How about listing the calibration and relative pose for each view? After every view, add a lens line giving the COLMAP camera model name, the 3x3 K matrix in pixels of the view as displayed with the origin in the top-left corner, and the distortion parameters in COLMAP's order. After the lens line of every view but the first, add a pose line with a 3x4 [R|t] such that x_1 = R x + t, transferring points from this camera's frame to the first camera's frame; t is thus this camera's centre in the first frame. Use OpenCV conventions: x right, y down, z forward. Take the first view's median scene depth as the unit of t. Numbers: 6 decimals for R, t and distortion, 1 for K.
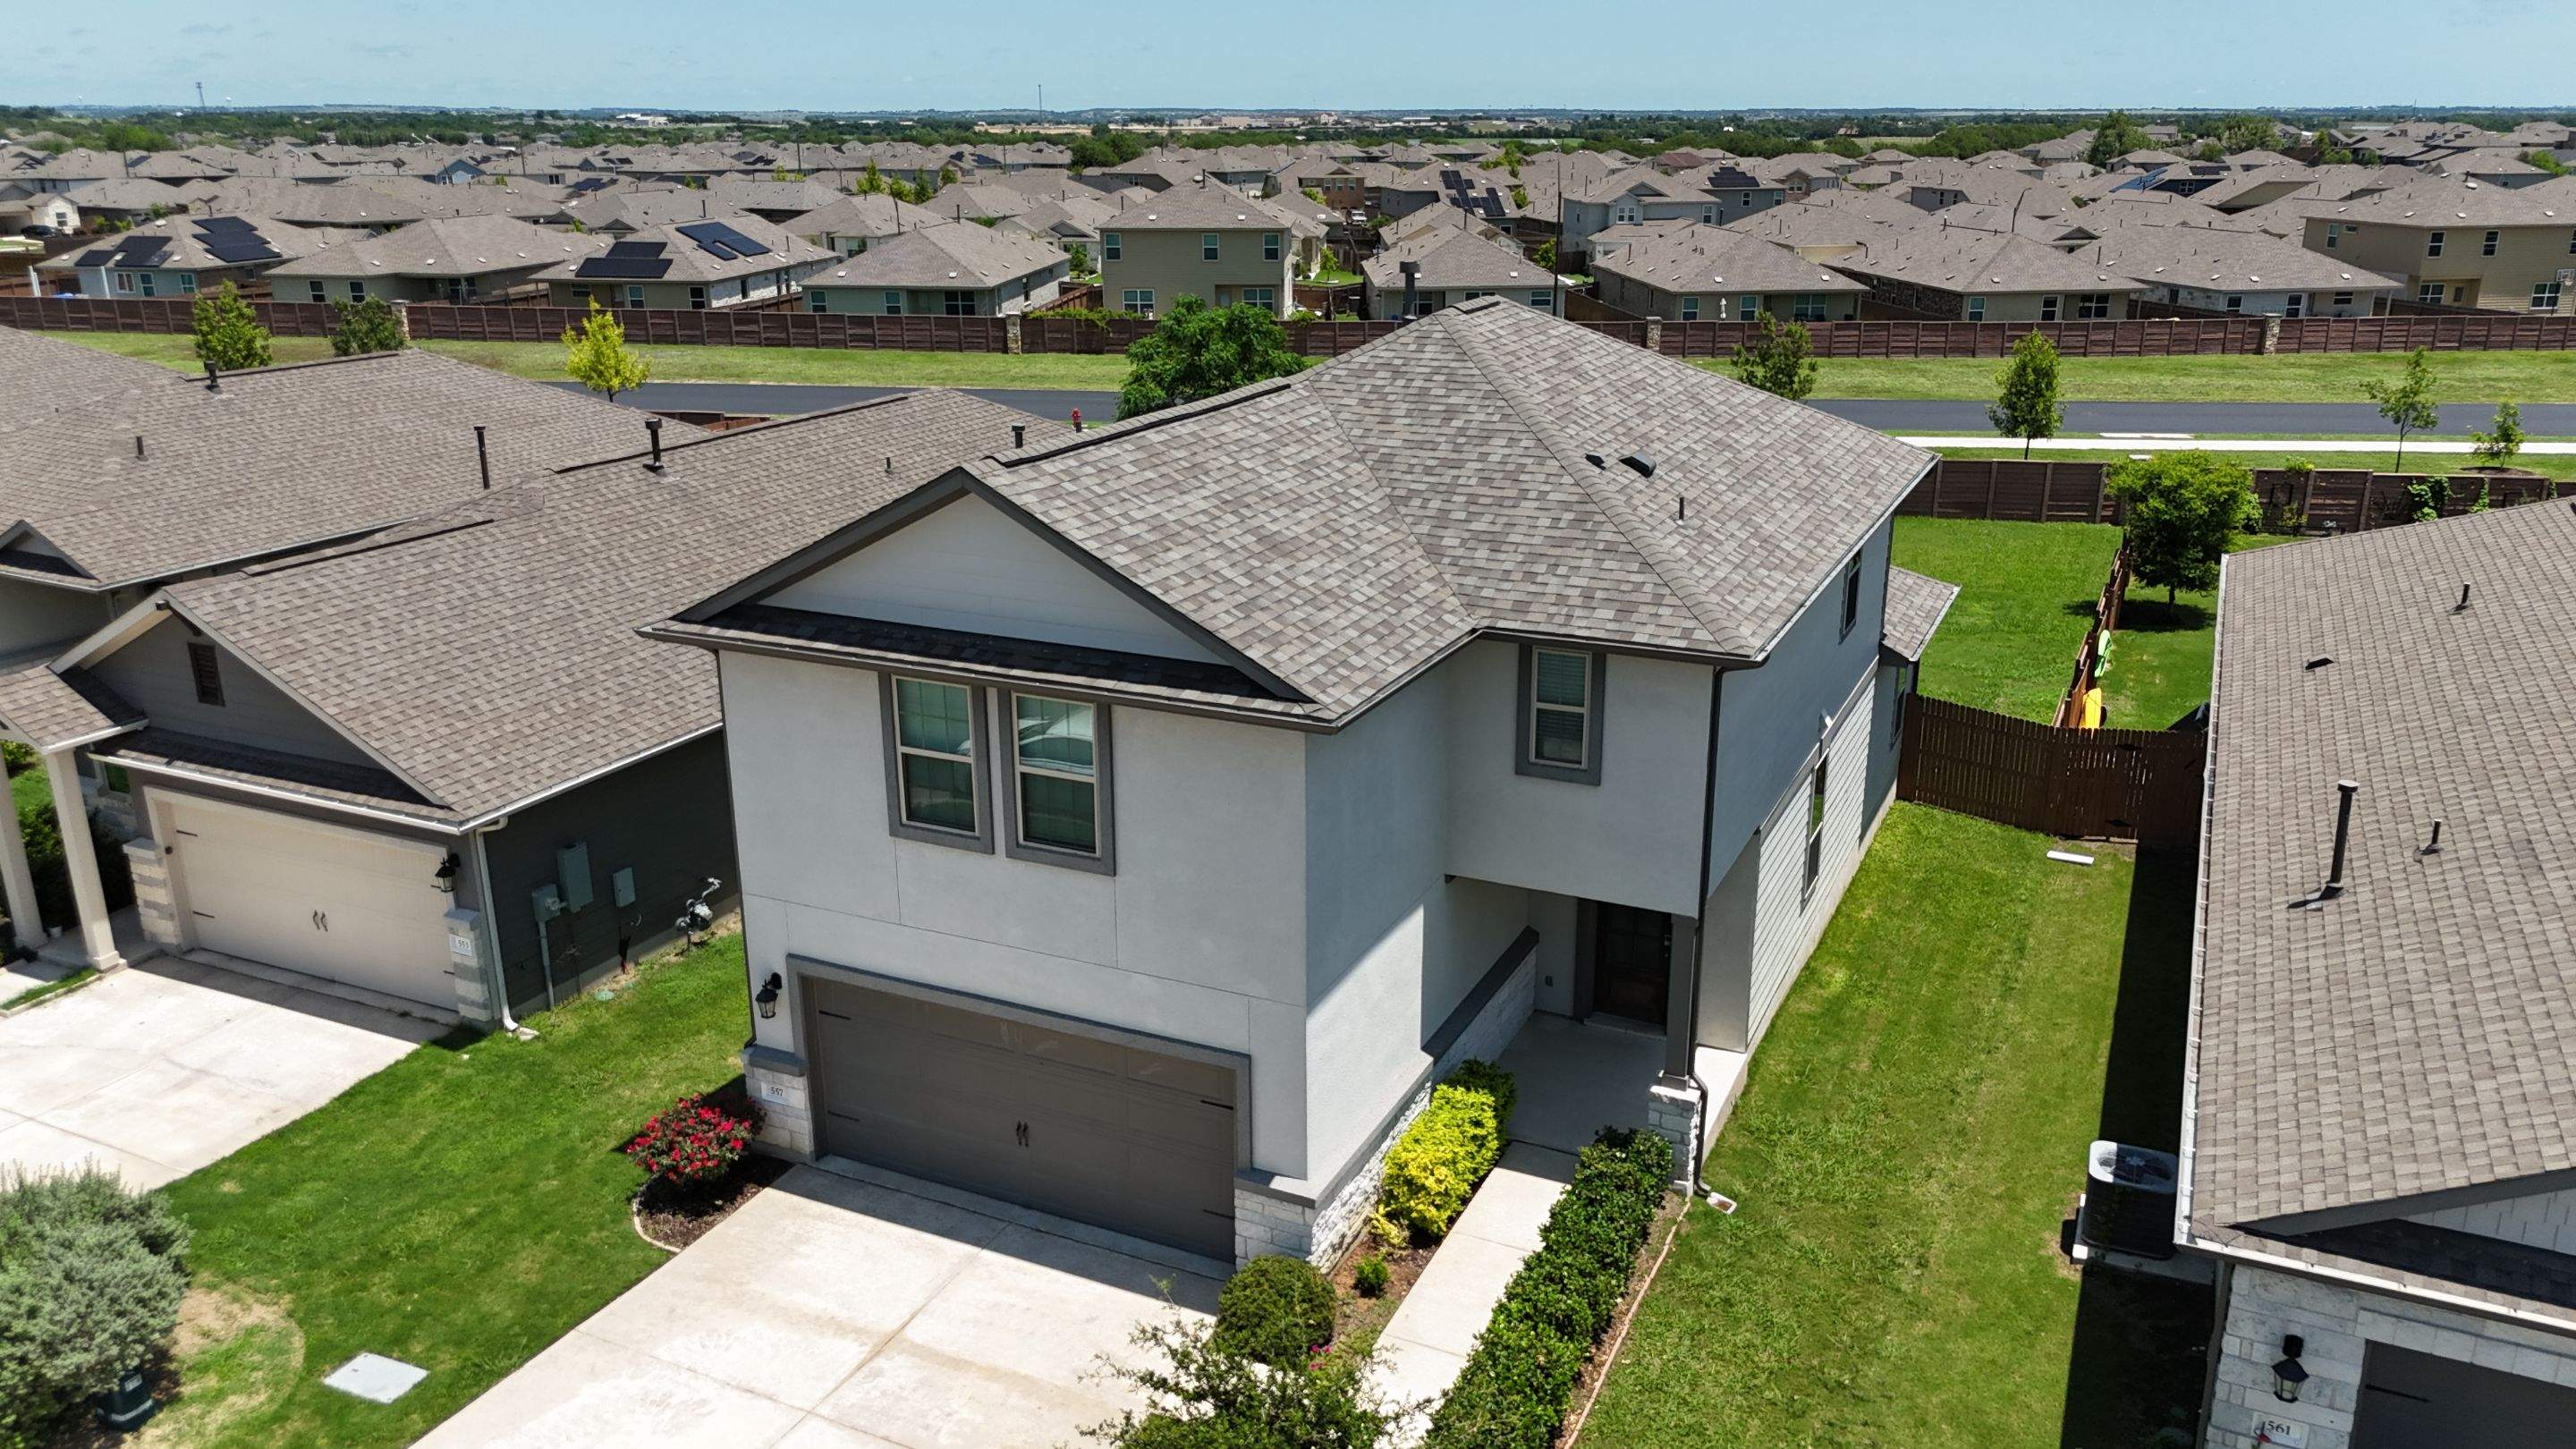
lens RADIAL K [[1882.5, 0, 1284.6], [0, 1882.5, 726.3], [0, 0, 1]] dist [0.127160, -0.161457]
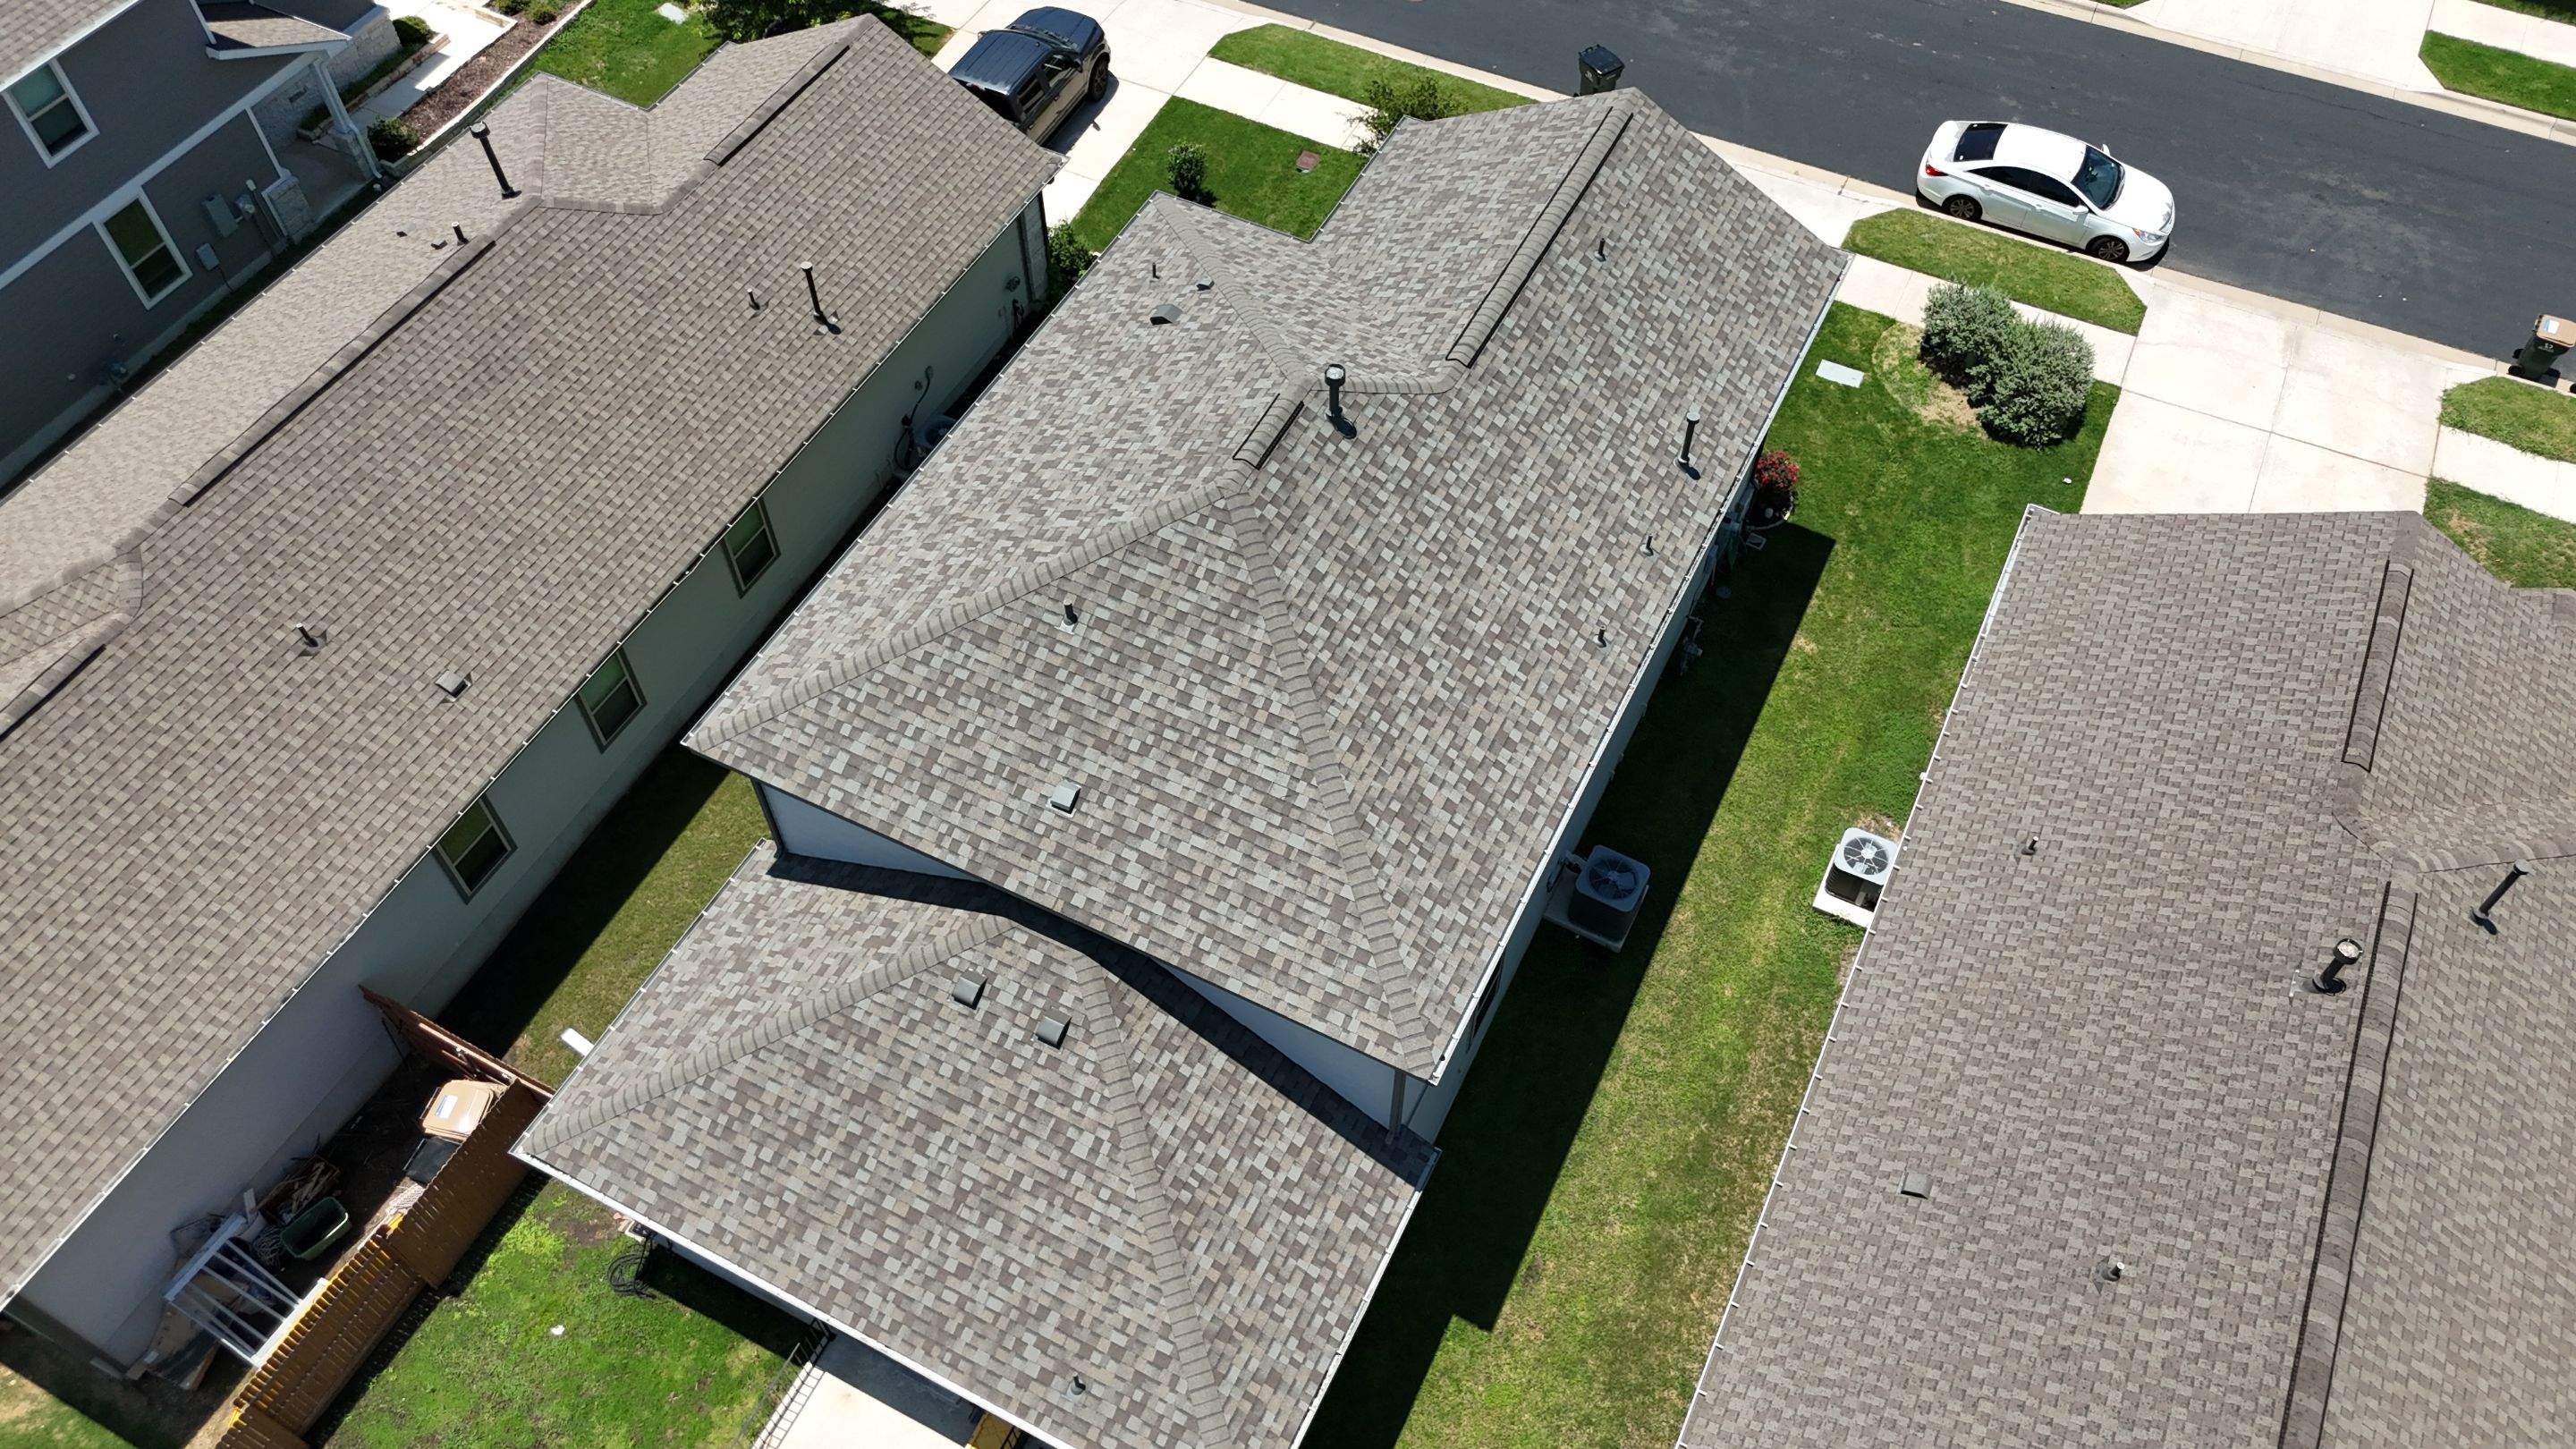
lens RADIAL K [[1893.4, 0, 1291.7], [0, 1893.4, 721.1], [0, 0, 1]] dist [0.129278, -0.222406]
pose [[-0.999837, -0.012766, 0.012748, 0.085527], [0.007972, 0.321279, 0.946951, -1.289676], [-0.016185, 0.946898, -0.321125, 1.710792]]
